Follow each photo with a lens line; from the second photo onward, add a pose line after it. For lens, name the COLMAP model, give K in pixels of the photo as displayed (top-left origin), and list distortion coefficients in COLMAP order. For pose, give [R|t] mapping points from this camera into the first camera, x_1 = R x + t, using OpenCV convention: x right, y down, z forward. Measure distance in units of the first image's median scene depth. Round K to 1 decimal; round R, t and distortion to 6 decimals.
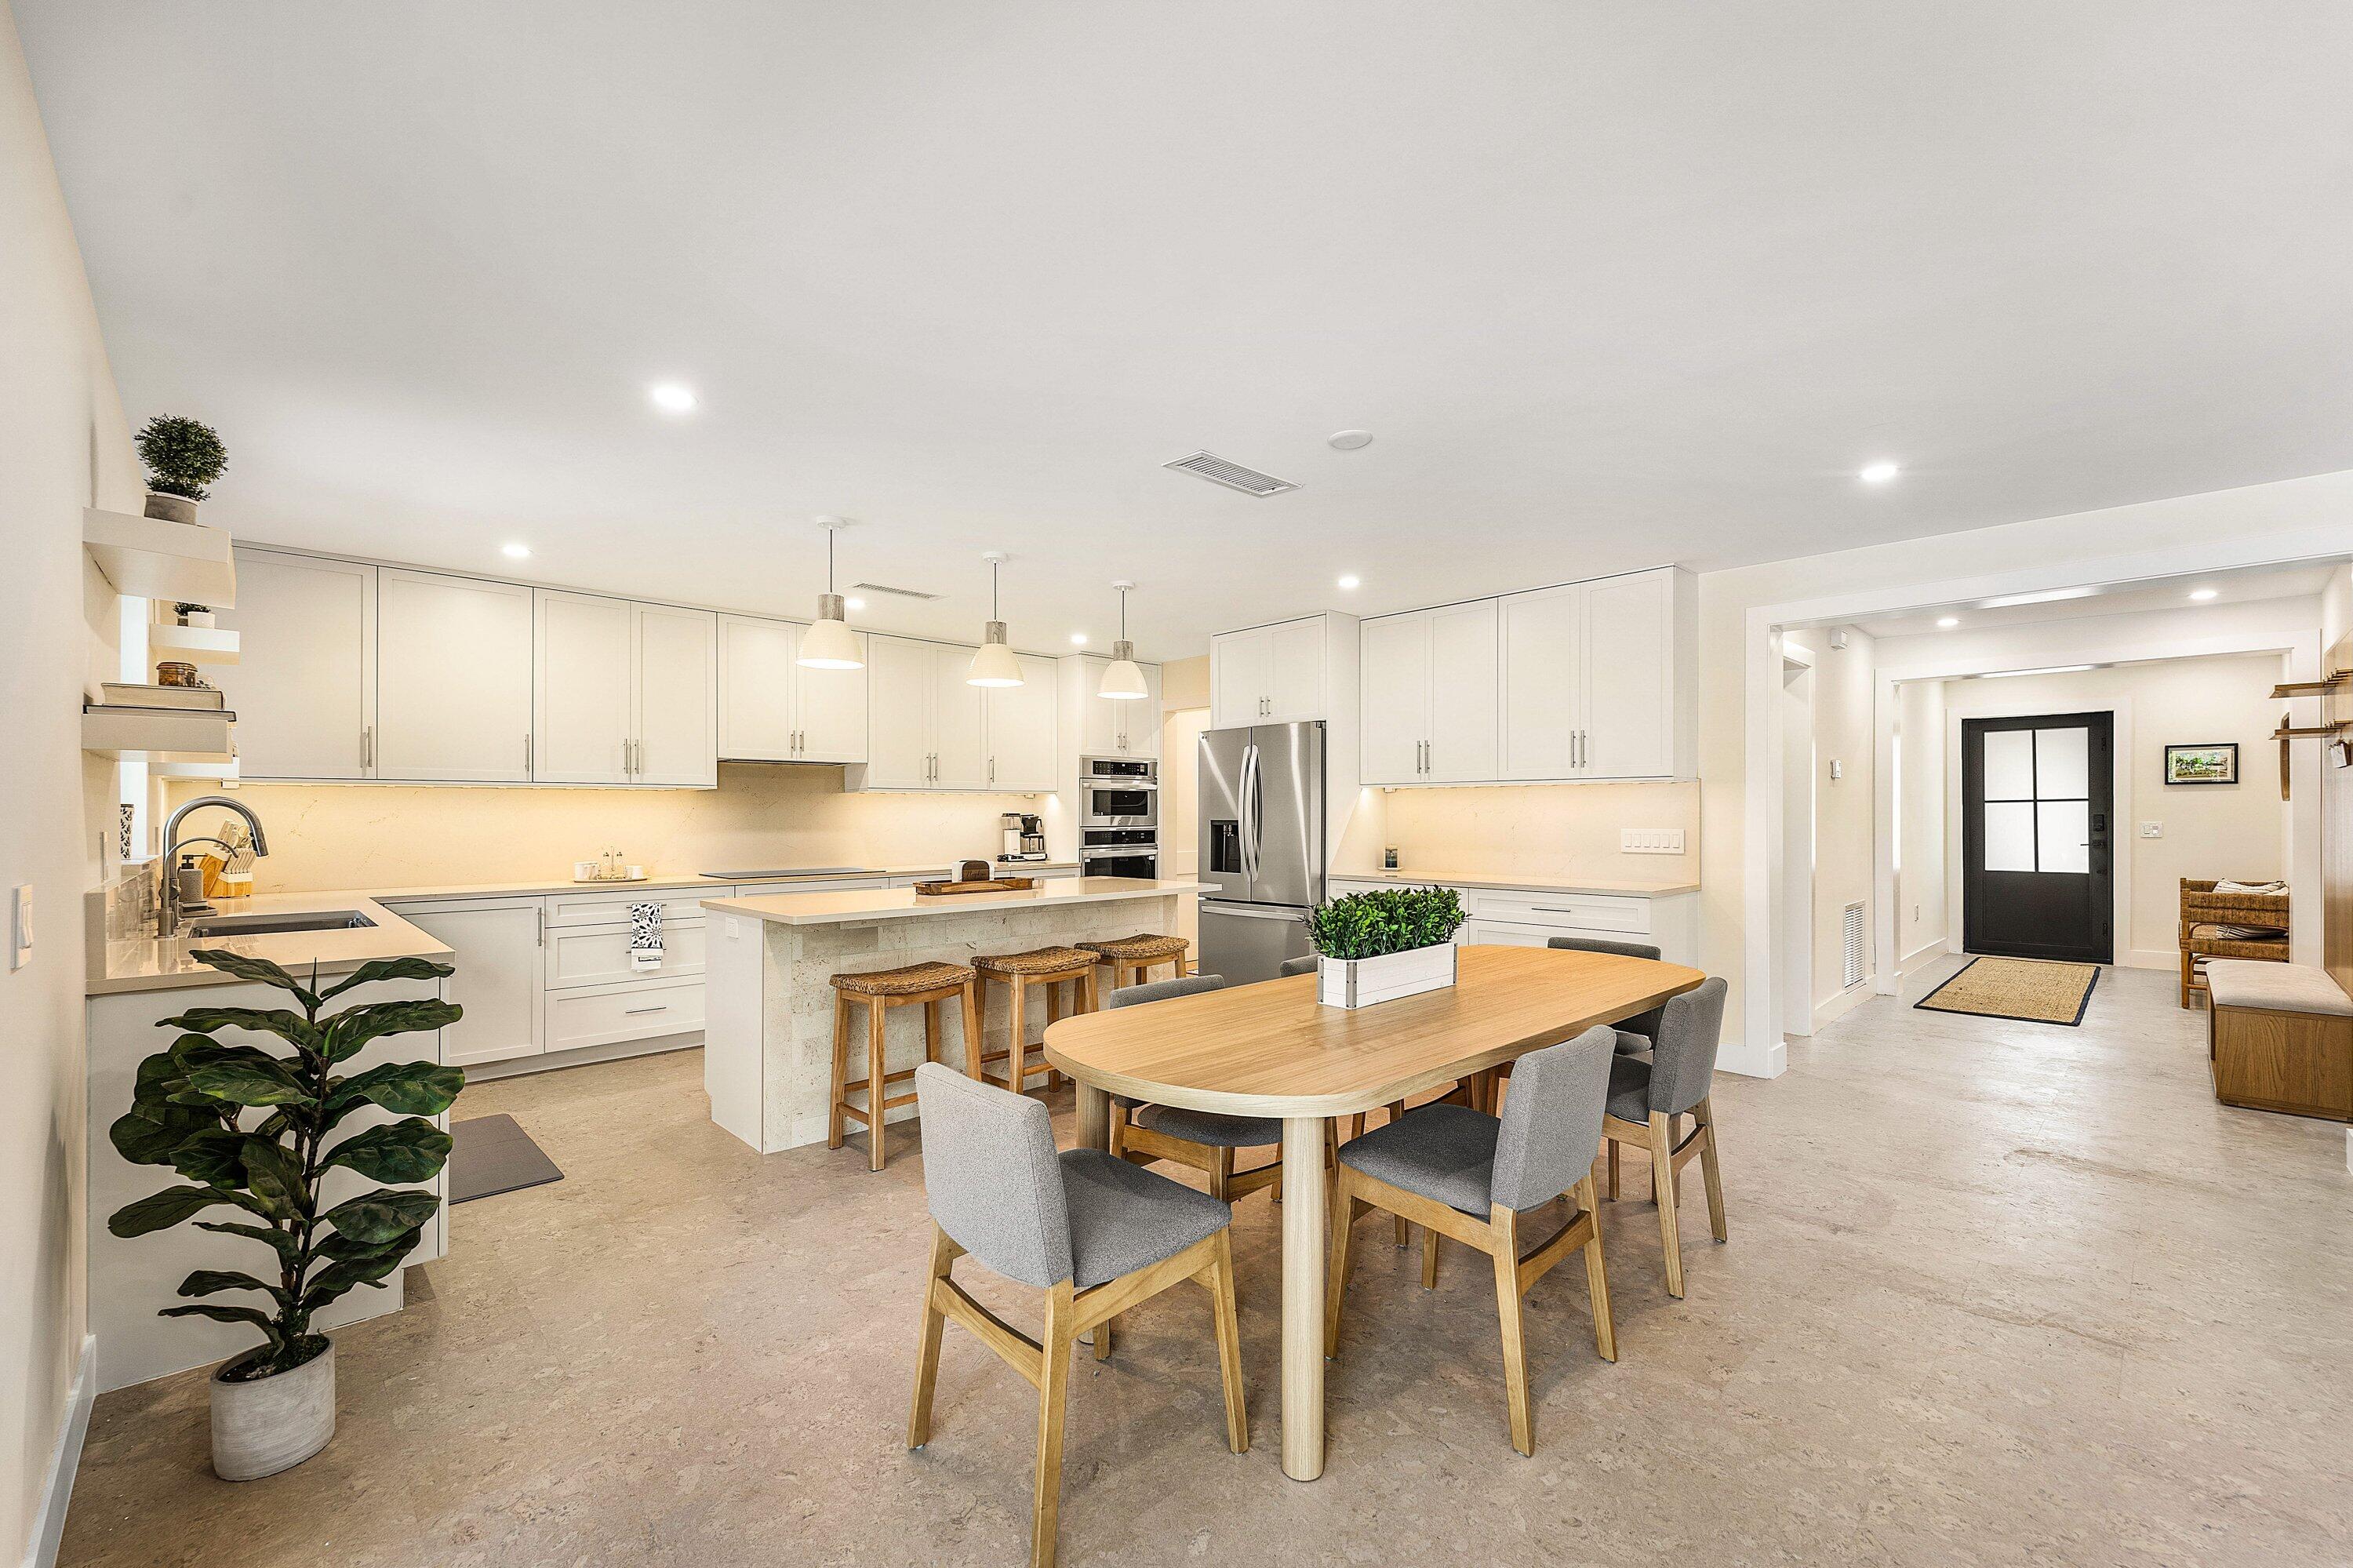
lens RADIAL K [[968.9, 0, 1176.5], [0, 968.9, 784.0], [0, 0, 1]] dist [-0.004313, -0.000091]
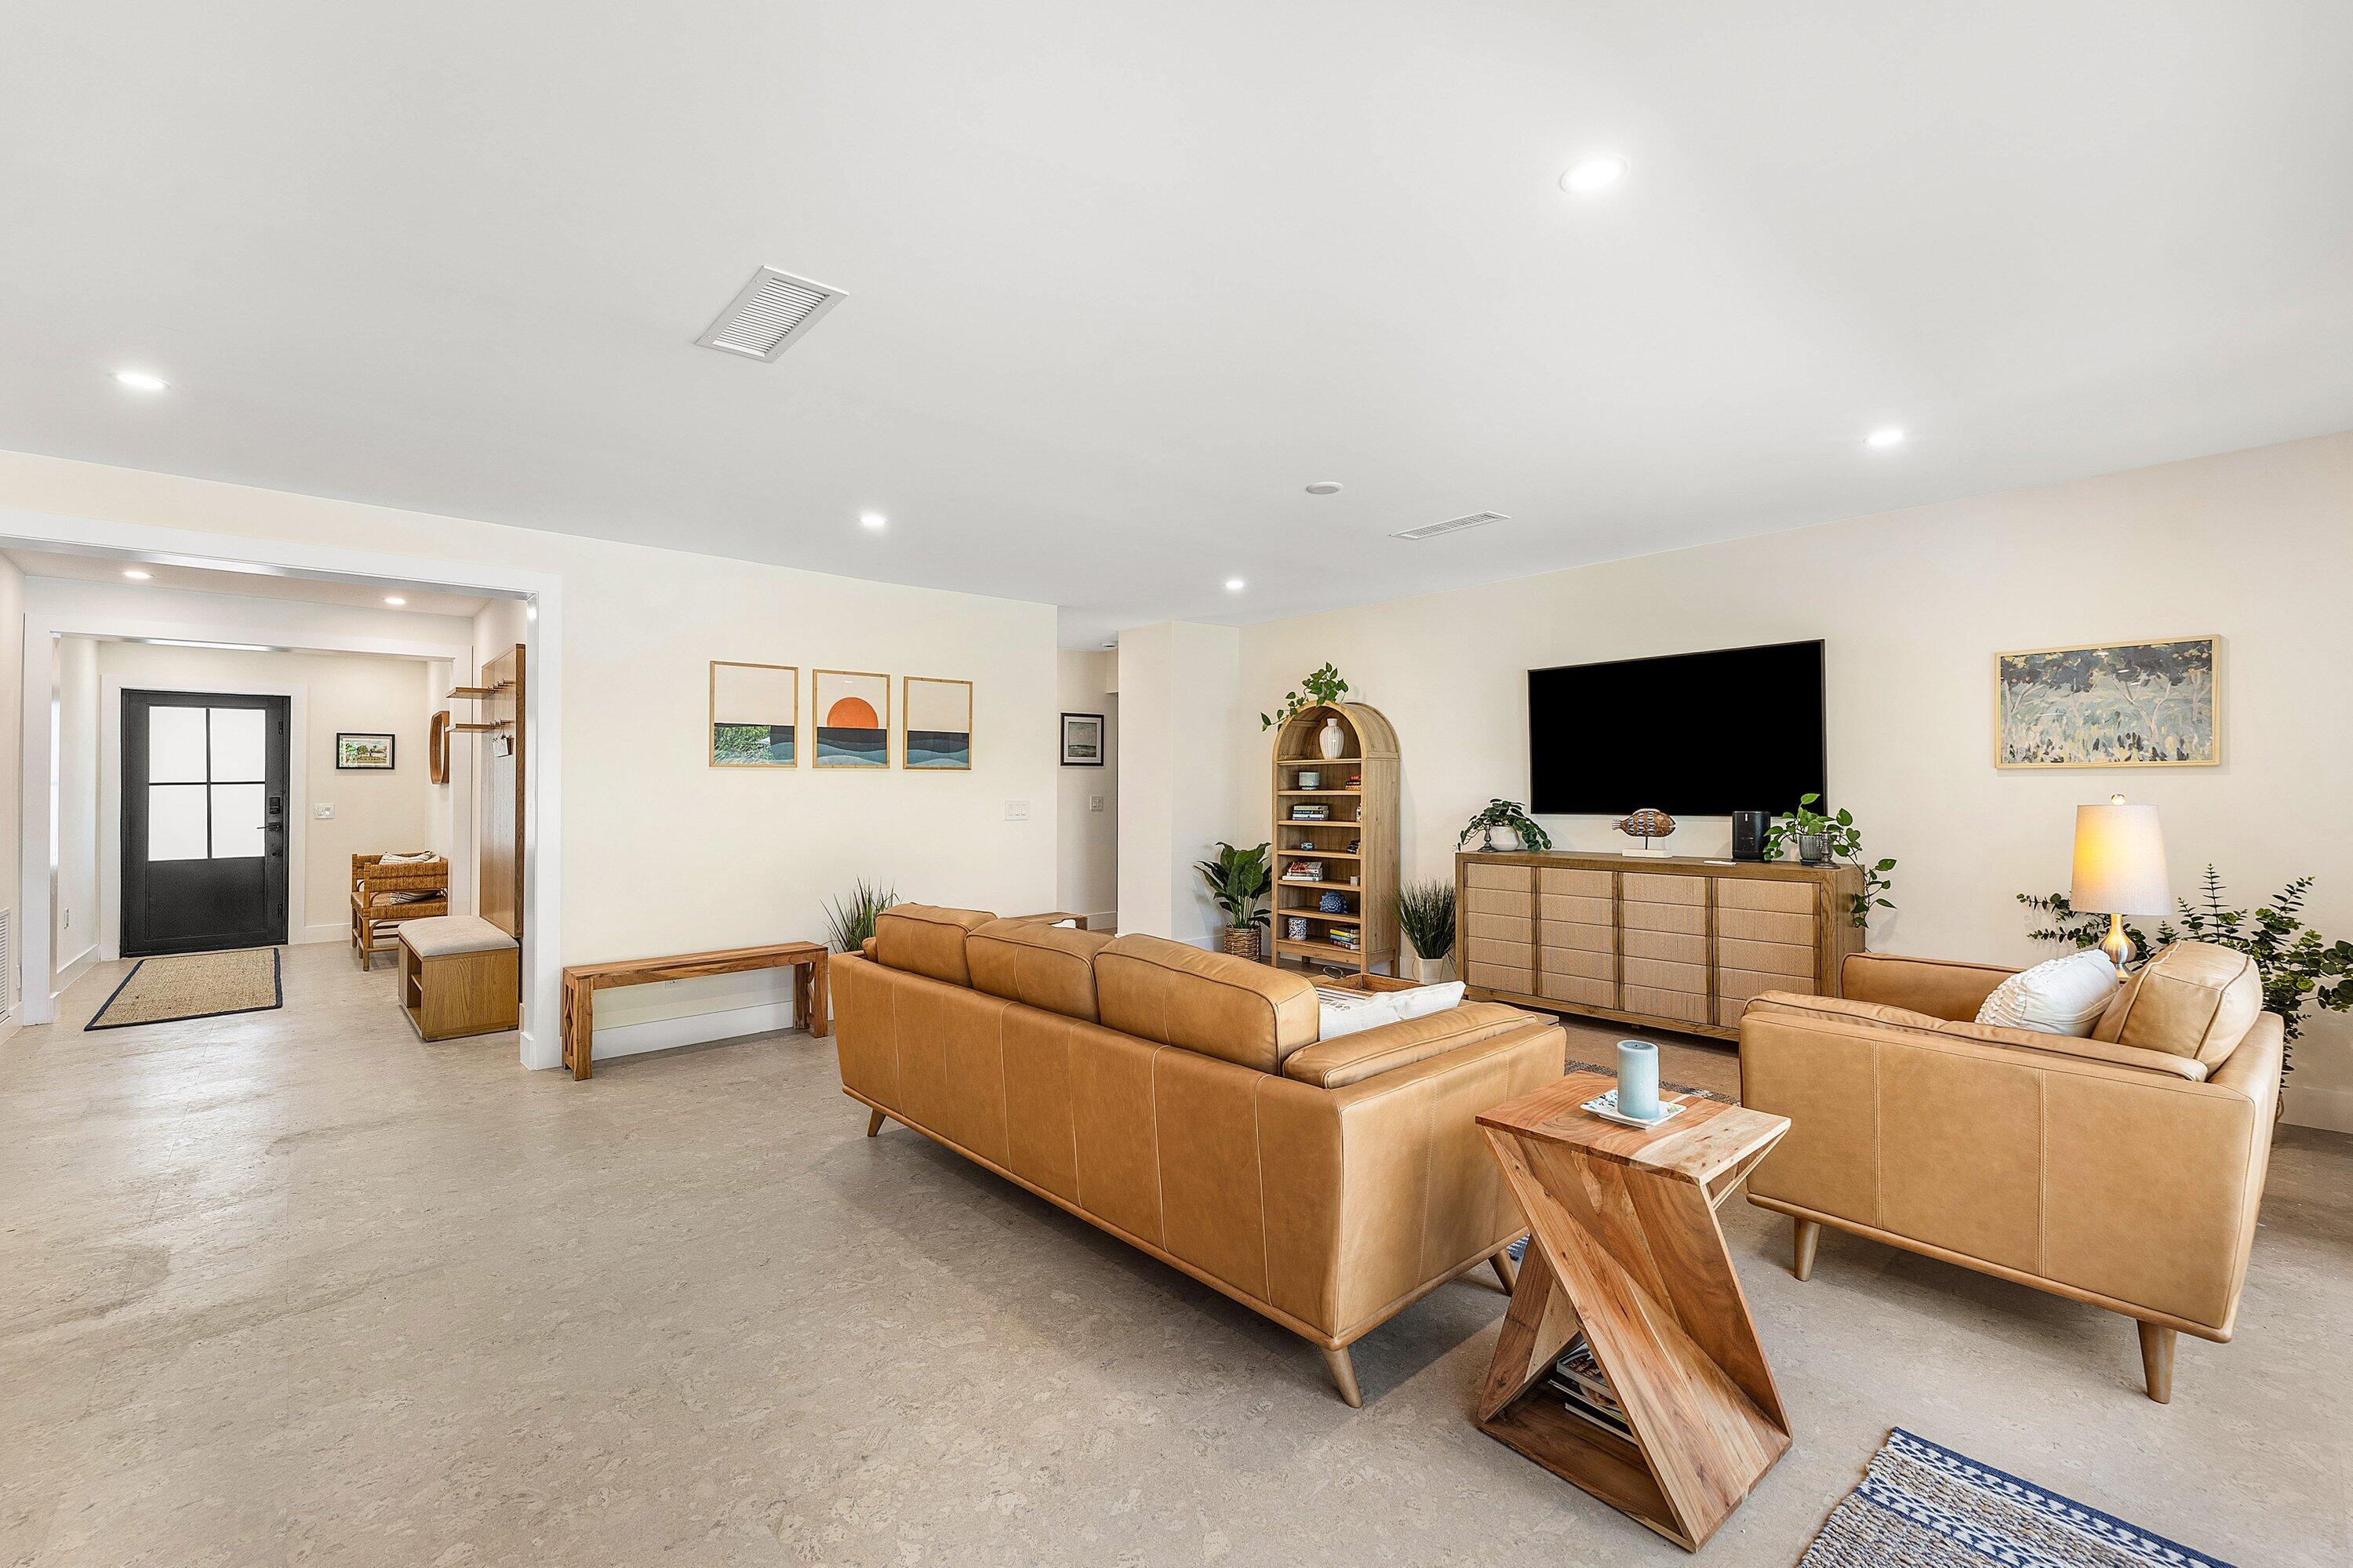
lens RADIAL K [[968.8, 0, 1176.5], [0, 968.8, 784.0], [0, 0, 1]] dist [0.002290, 0.000115]
pose [[0.029822, 0.005236, 0.999542, -0.049864], [-0.019866, 0.999792, -0.004645, 0.006709], [-0.999358, -0.019718, 0.029920, 0.054251]]
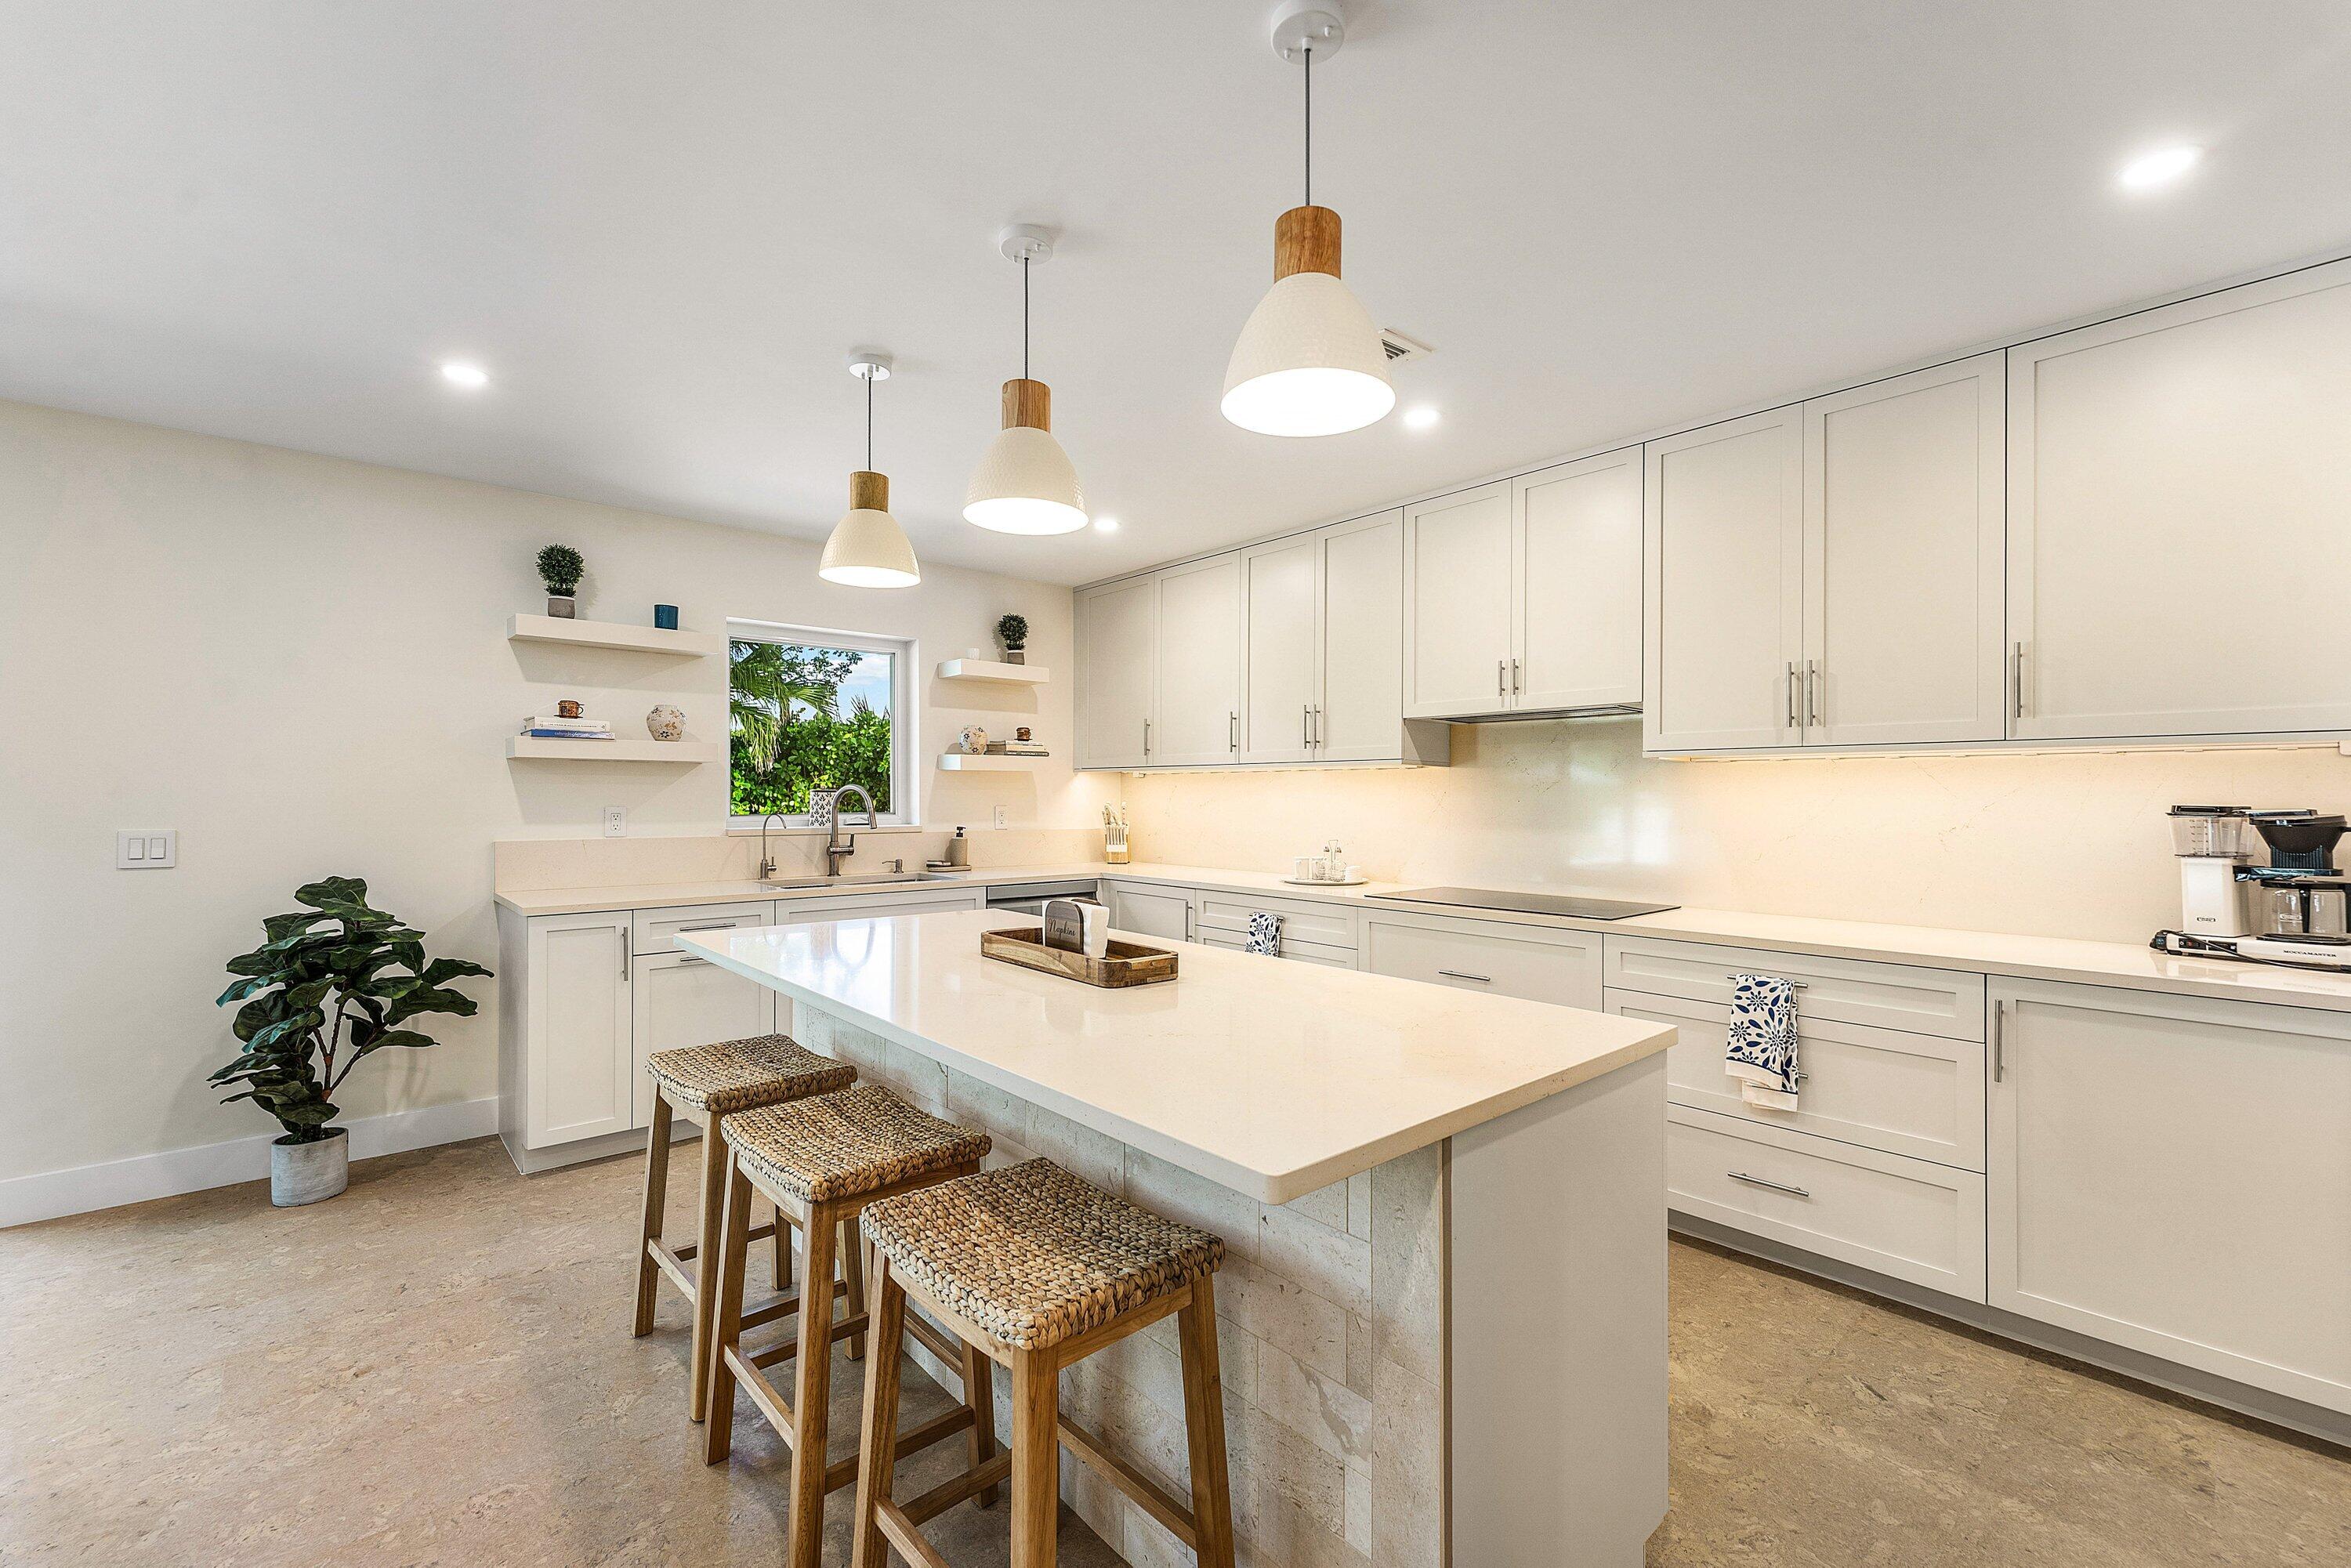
lens RADIAL K [[940.5, 0, 1125.8], [0, 940.5, 806.5], [0, 0, 1]] dist [-0.000405, -0.000119]
pose [[-0.043417, 0.007391, -0.999030, 0.152049], [0.024043, 0.999691, 0.006351, 0.019944], [0.998768, -0.023744, -0.043581, 0.660489]]
